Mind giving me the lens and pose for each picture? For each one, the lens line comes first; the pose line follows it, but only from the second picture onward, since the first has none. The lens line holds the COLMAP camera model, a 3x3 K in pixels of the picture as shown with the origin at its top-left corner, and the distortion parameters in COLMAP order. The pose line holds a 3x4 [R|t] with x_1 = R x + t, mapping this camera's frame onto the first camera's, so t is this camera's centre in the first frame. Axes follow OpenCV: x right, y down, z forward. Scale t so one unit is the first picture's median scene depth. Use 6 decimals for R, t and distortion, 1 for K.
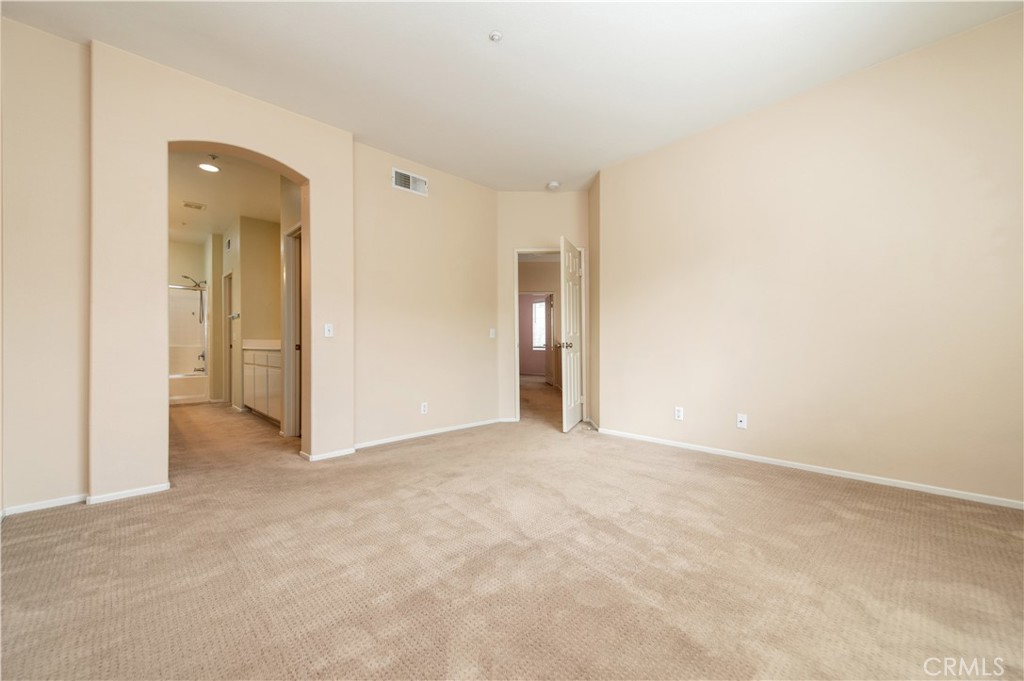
lens RADIAL K [[398.3, 0, 515.2], [0, 398.3, 343.2], [0, 0, 1]] dist [0.007852, -0.000769]
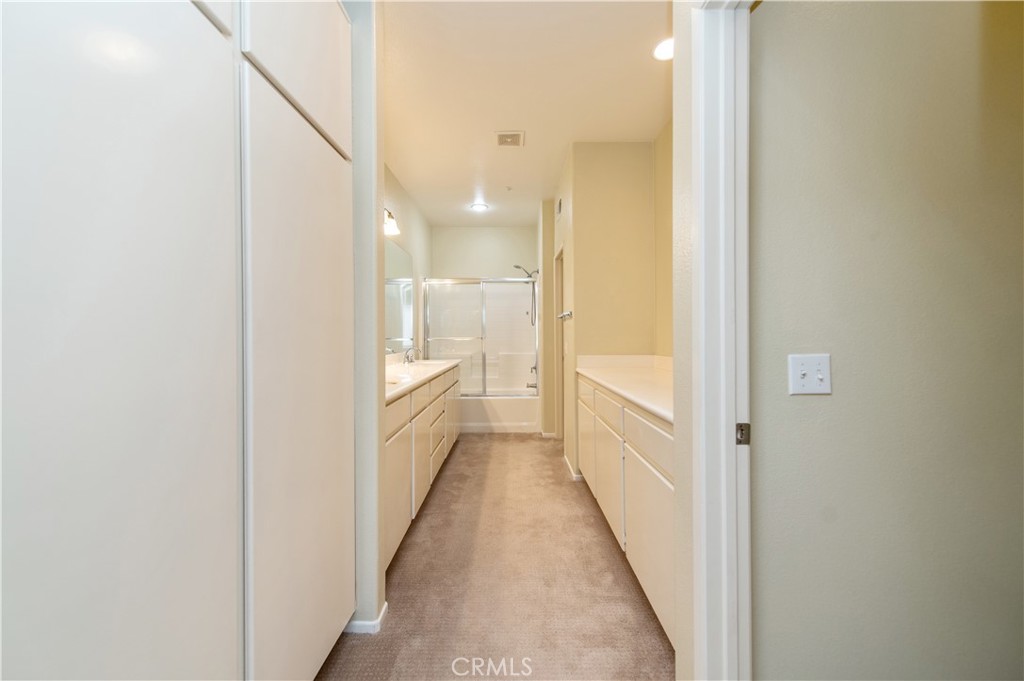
lens RADIAL K [[398.3, 0, 512.7], [0, 398.3, 338.2], [0, 0, 1]] dist [0.007852, -0.000769]
pose [[0.718231, 0.002485, -0.695801, -0.300651], [0.005848, 0.999937, 0.009607, -0.035577], [0.695781, -0.010969, 0.718171, 0.451681]]
